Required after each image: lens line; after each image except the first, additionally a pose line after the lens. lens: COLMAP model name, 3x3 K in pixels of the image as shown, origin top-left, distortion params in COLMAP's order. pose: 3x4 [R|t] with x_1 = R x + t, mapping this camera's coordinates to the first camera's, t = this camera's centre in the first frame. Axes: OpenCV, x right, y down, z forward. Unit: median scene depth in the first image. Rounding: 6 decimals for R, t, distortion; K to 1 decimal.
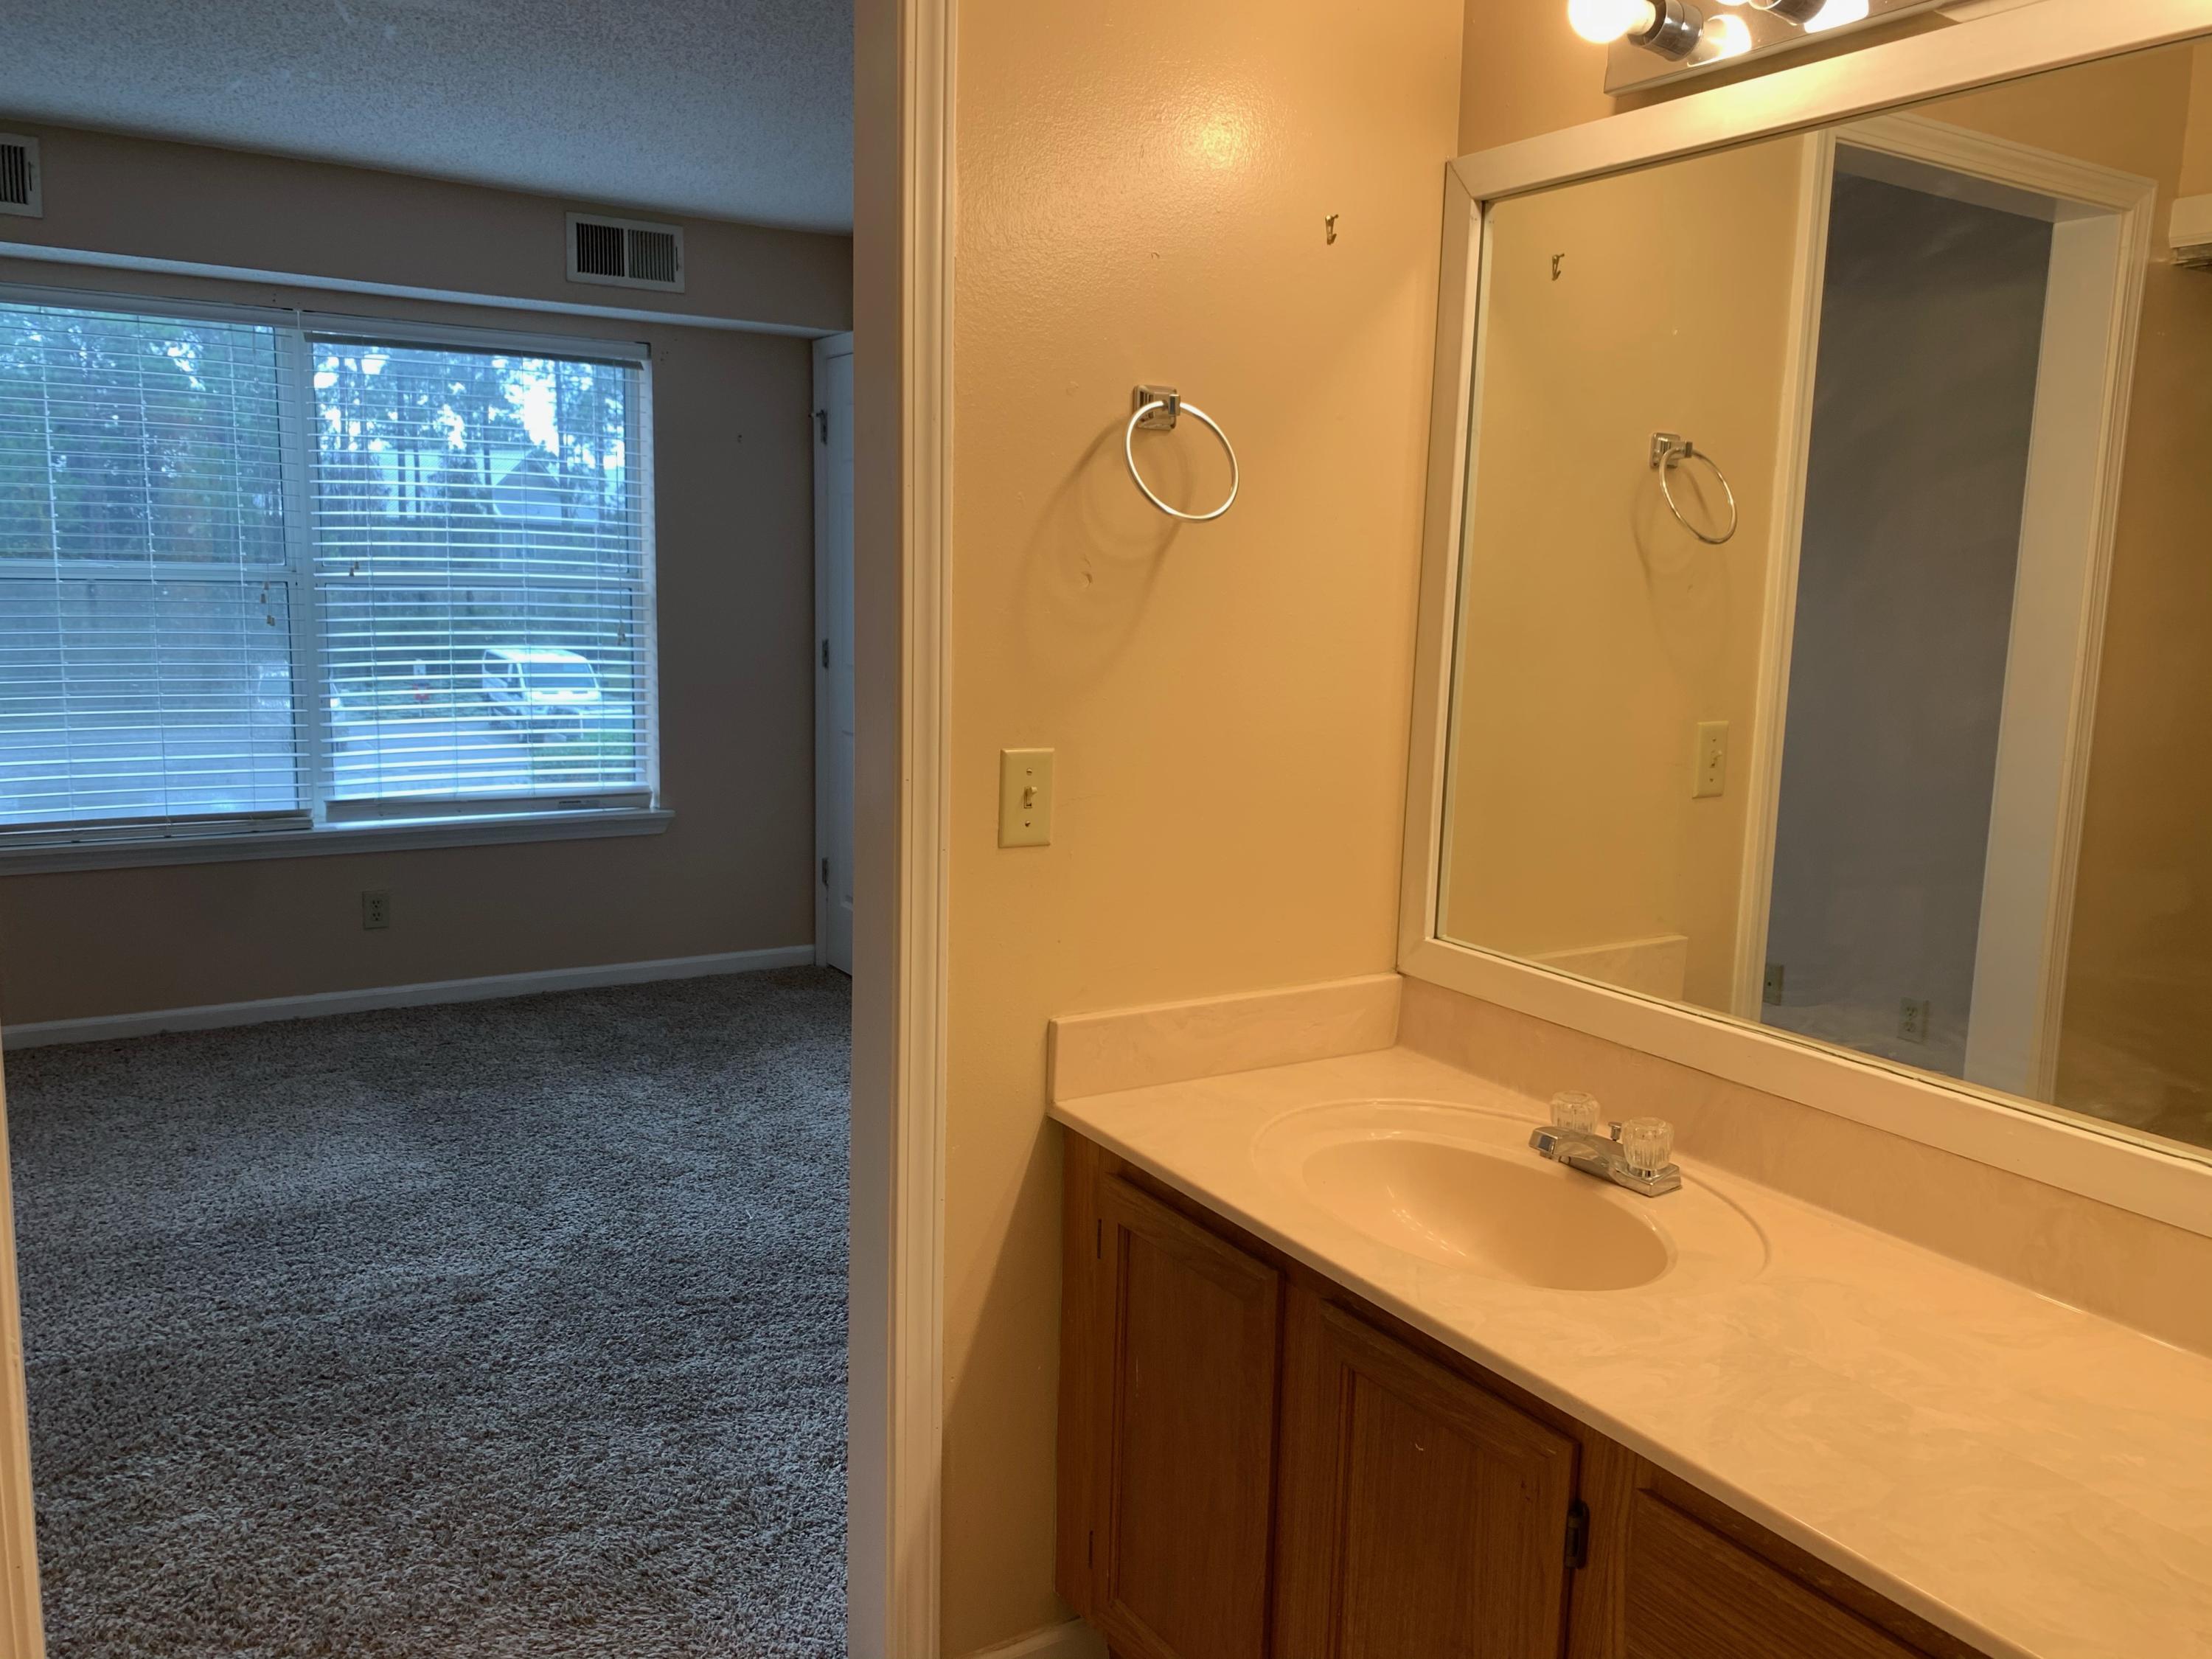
lens RADIAL K [[1703.0, 0, 1096.0], [0, 1703.0, 824.0], [0, 0, 1]] dist [-0.000309, 0.002429]
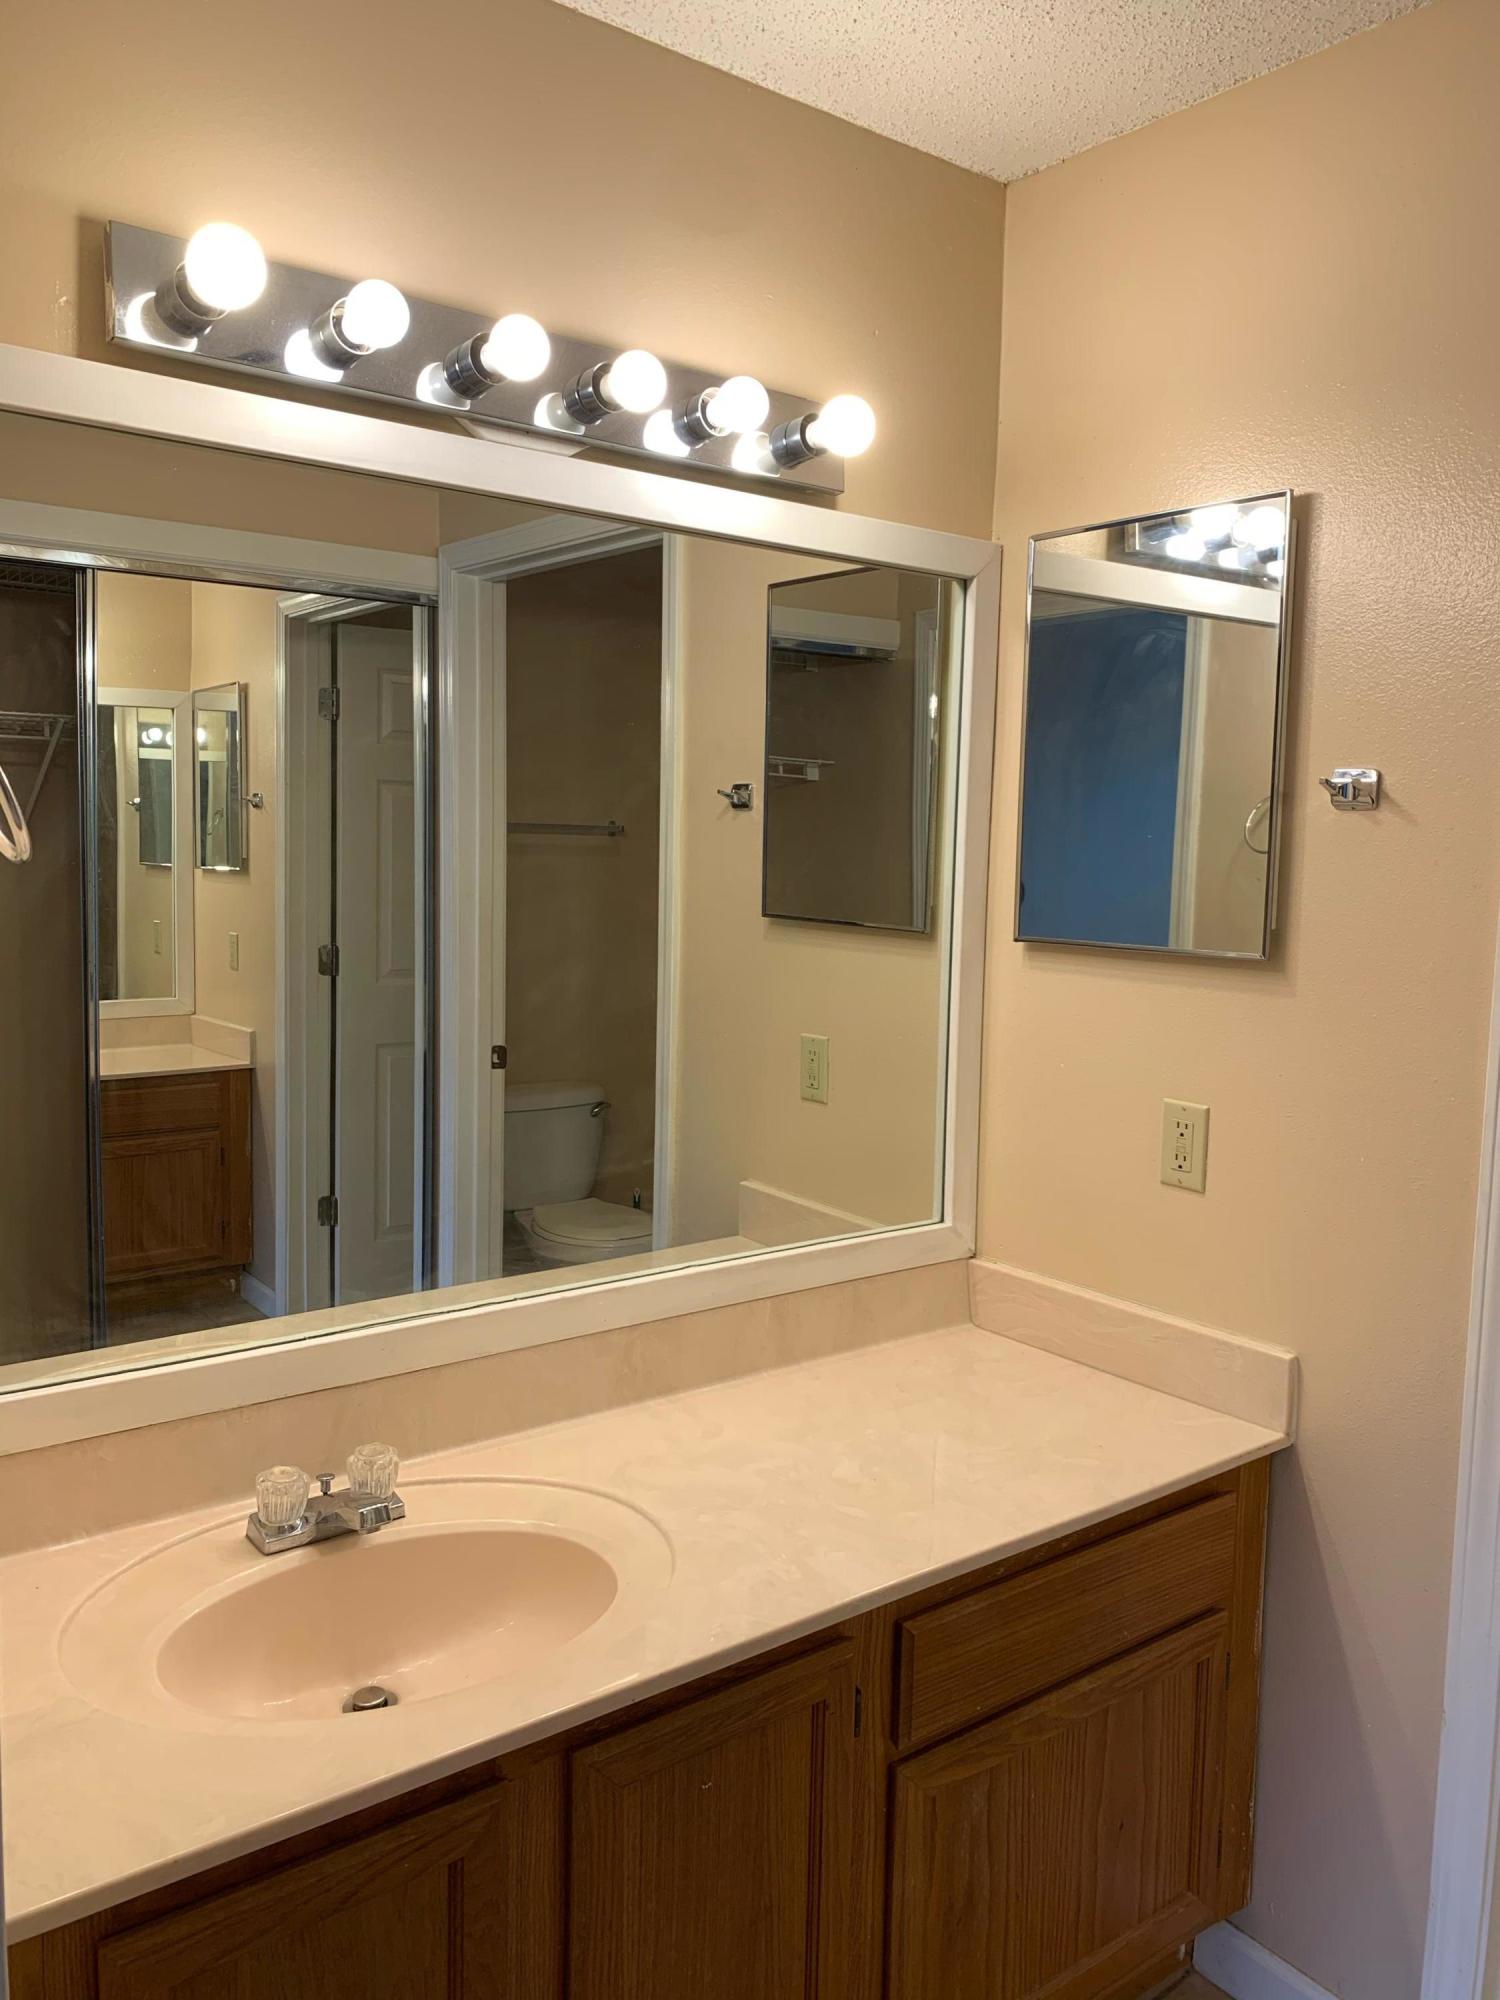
lens RADIAL K [[1539.8, 0, 750.0], [0, 1539.8, 1000.0], [0, 0, 1]] dist [-0.000309, 0.002429]
pose [[-0.111714, -0.132698, 0.984841, -0.247201], [0.122091, 0.981703, 0.146125, -0.083672], [-0.986212, 0.136564, -0.093468, 0.382655]]
